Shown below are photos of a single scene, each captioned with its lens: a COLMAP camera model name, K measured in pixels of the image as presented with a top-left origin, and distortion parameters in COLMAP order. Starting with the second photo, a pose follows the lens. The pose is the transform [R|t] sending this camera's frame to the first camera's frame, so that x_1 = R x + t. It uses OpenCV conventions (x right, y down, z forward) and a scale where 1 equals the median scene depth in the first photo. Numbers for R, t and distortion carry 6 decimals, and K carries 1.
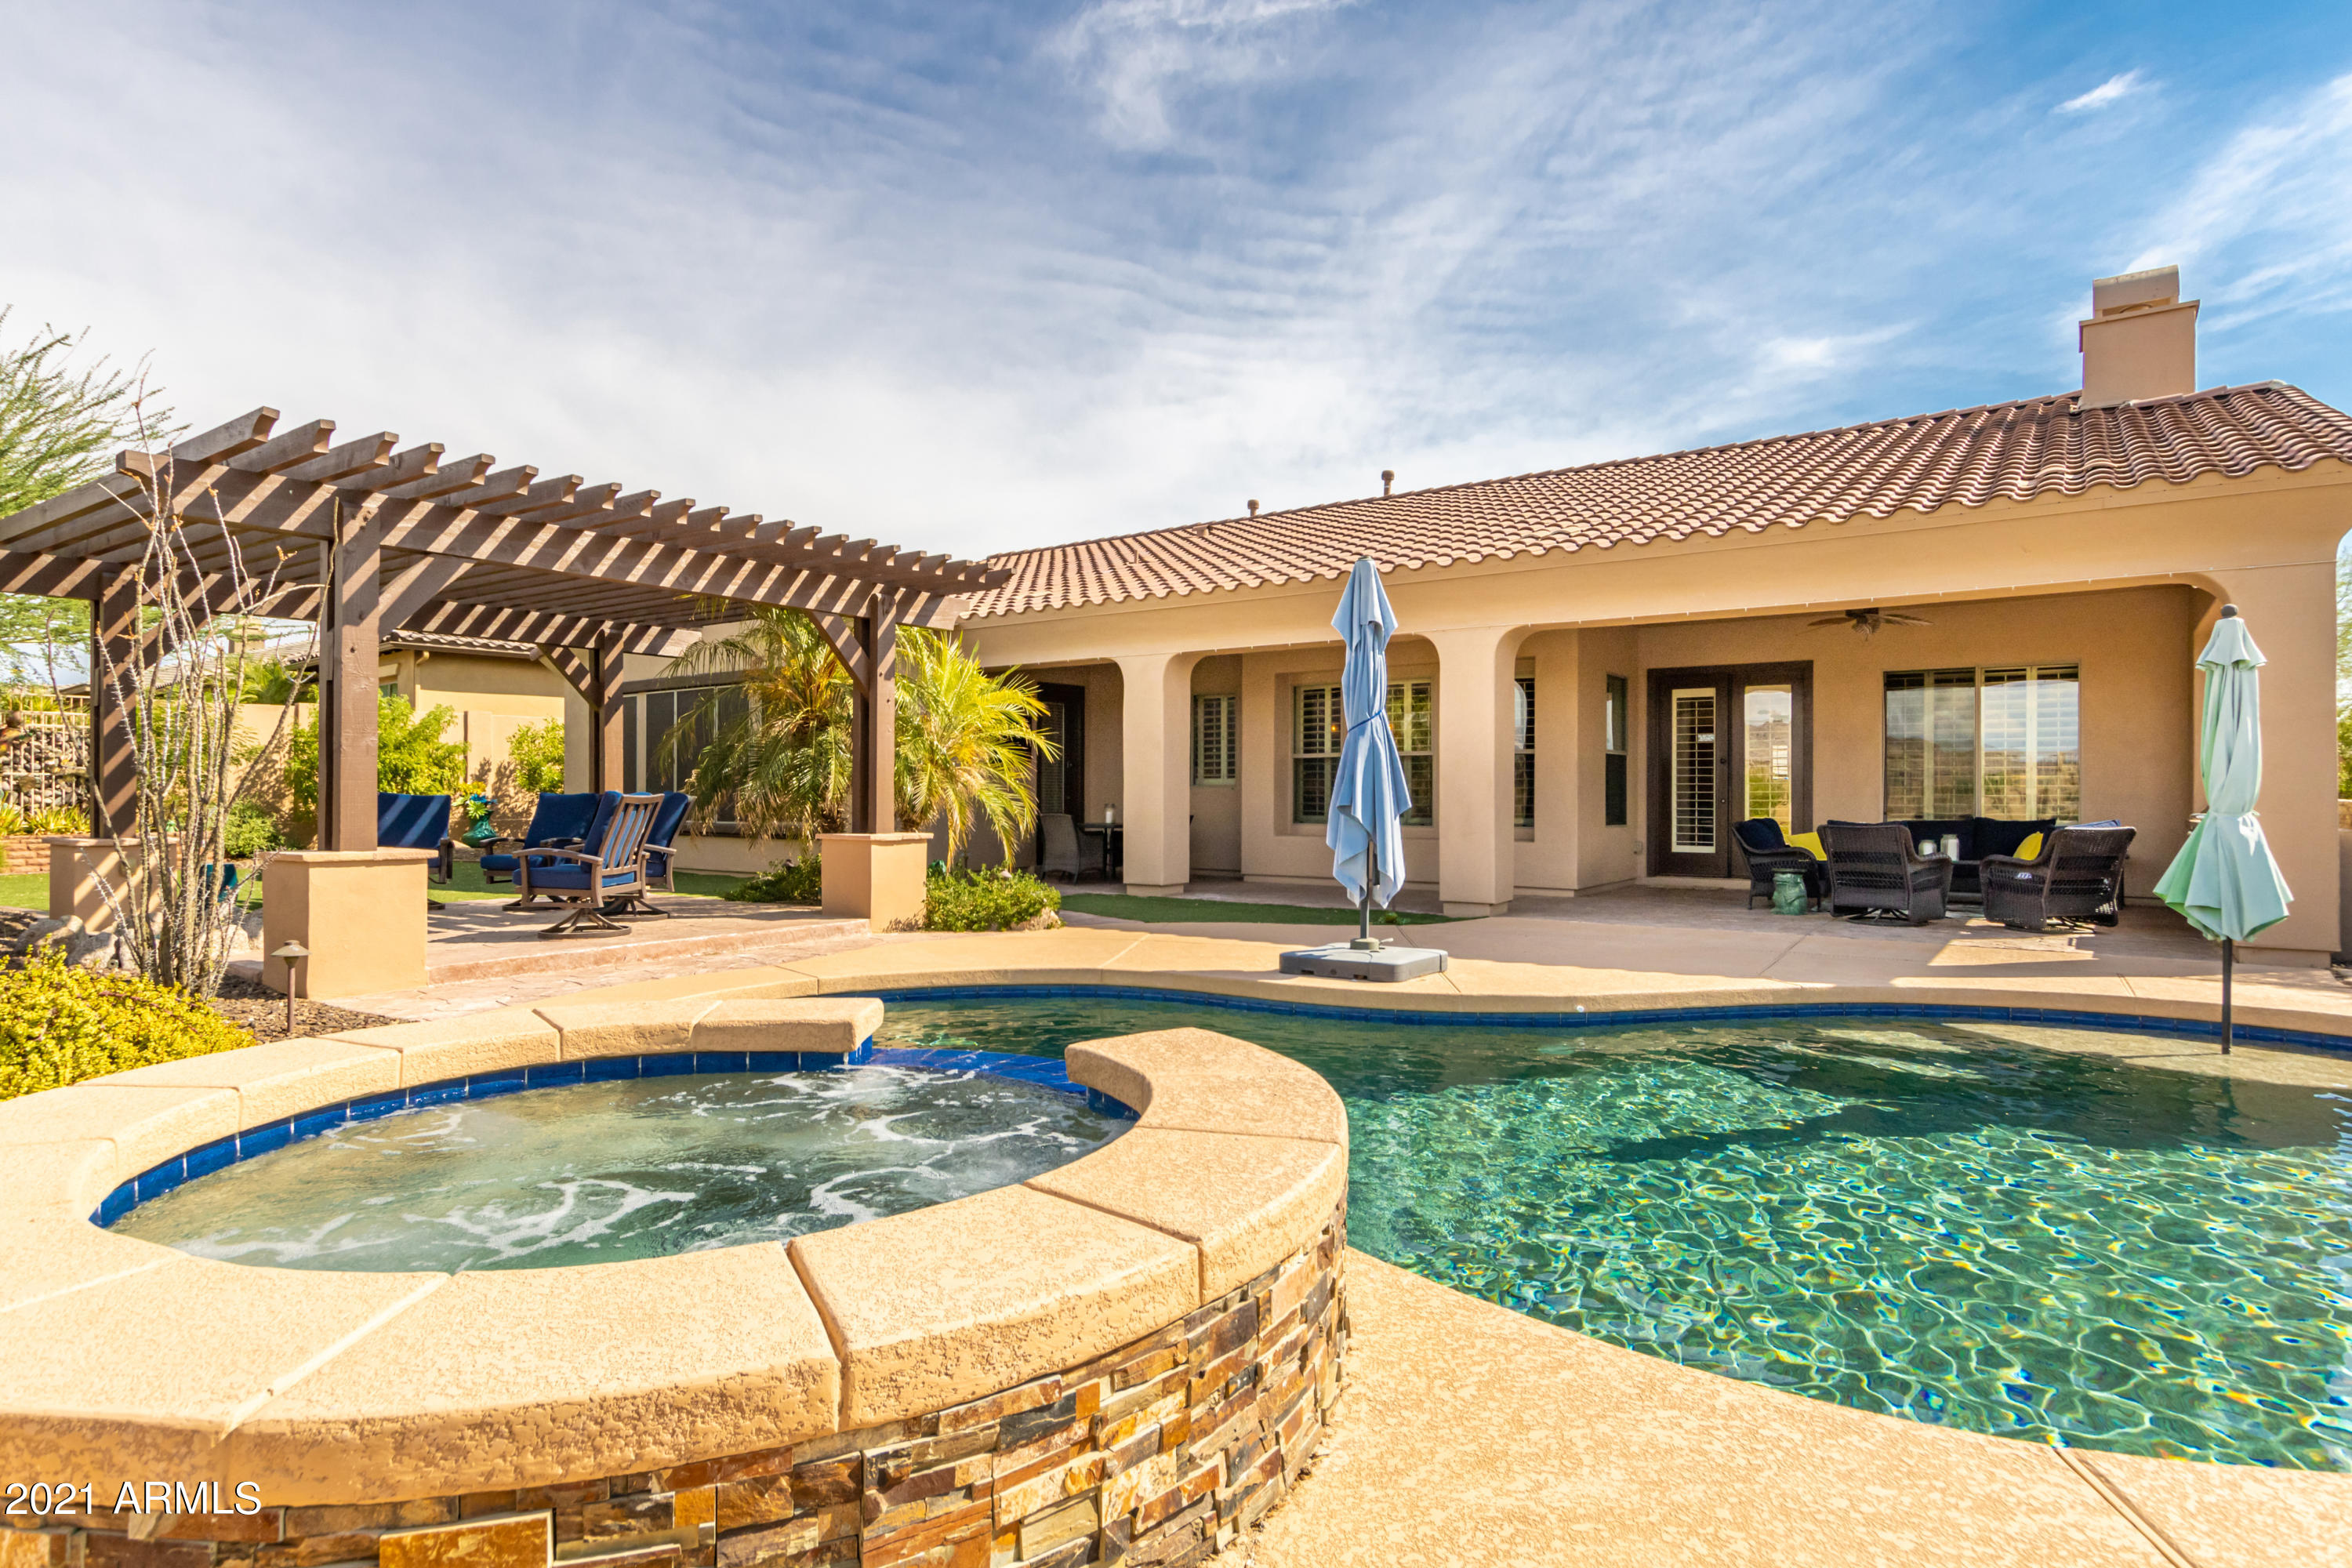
lens RADIAL K [[1265.9, 0, 1172.3], [0, 1265.9, 786.3], [0, 0, 1]] dist [-0.006024, -0.000720]
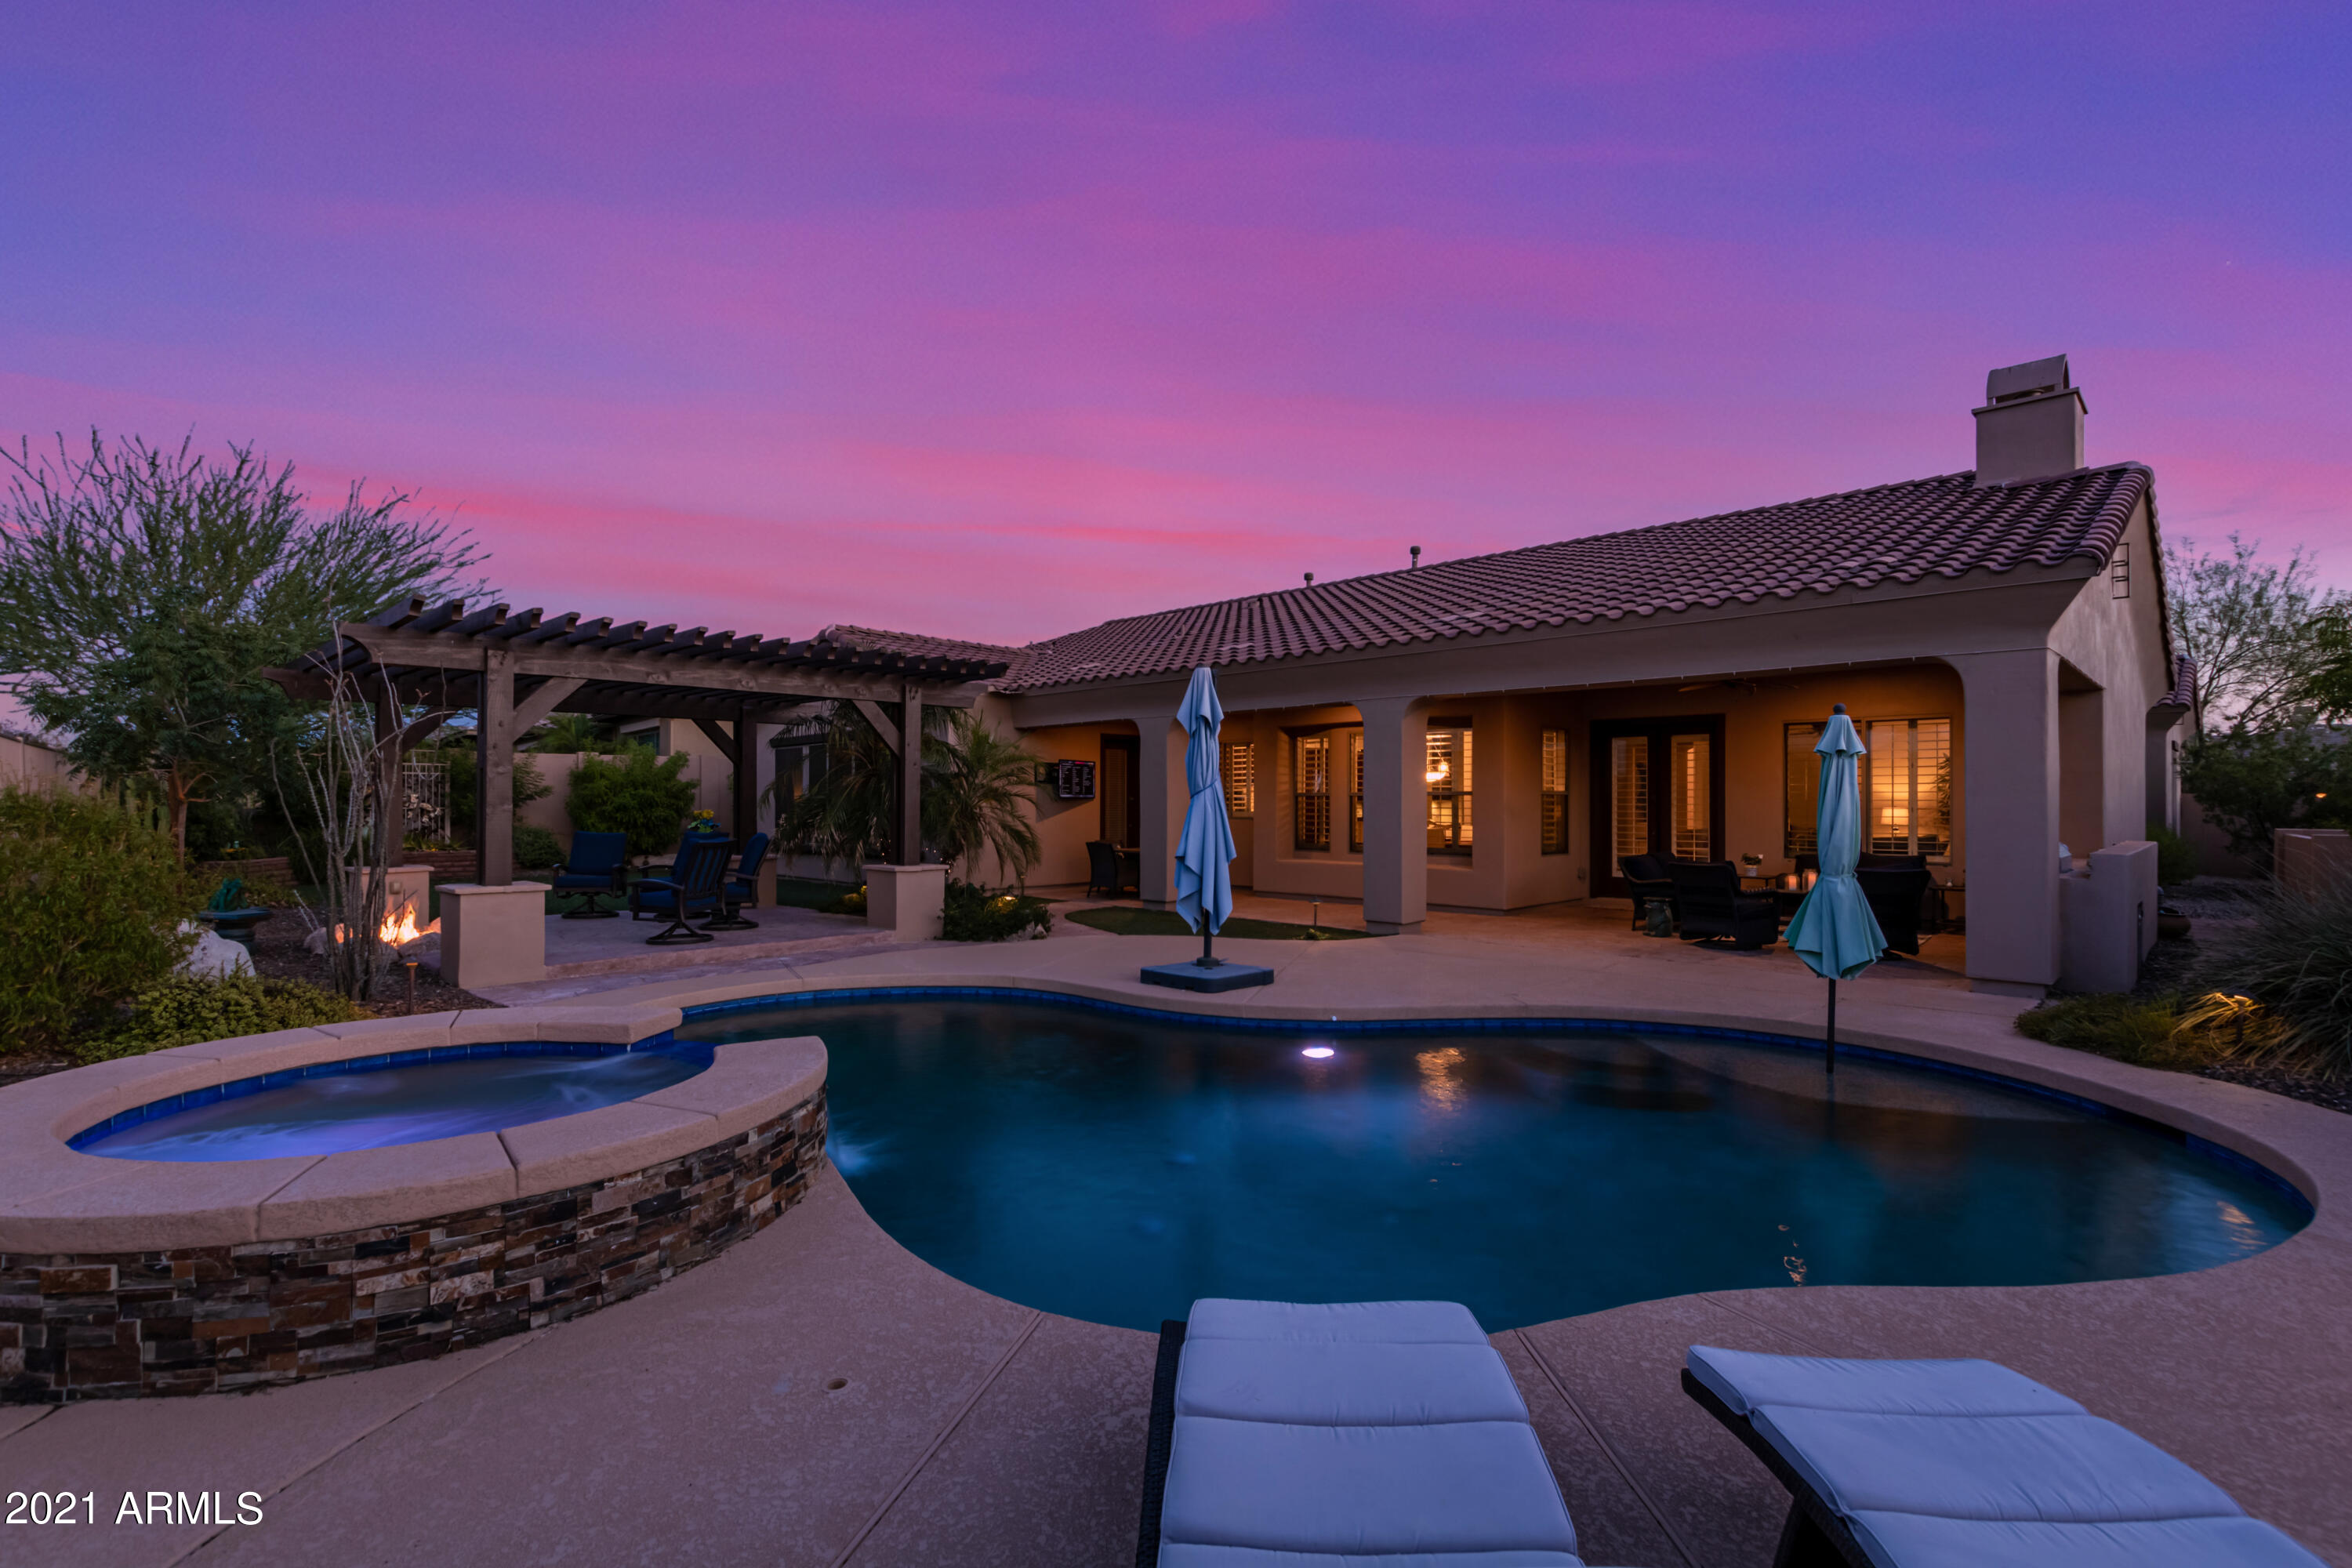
lens RADIAL K [[1088.7, 0, 1182.4], [0, 1088.7, 789.3], [0, 0, 1]] dist [-0.001779, -0.001185]
pose [[0.988324, -0.002836, -0.152343, 0.374457], [0.002022, 0.999983, -0.005499, -0.057680], [0.152356, 0.005127, 0.988312, -0.139086]]
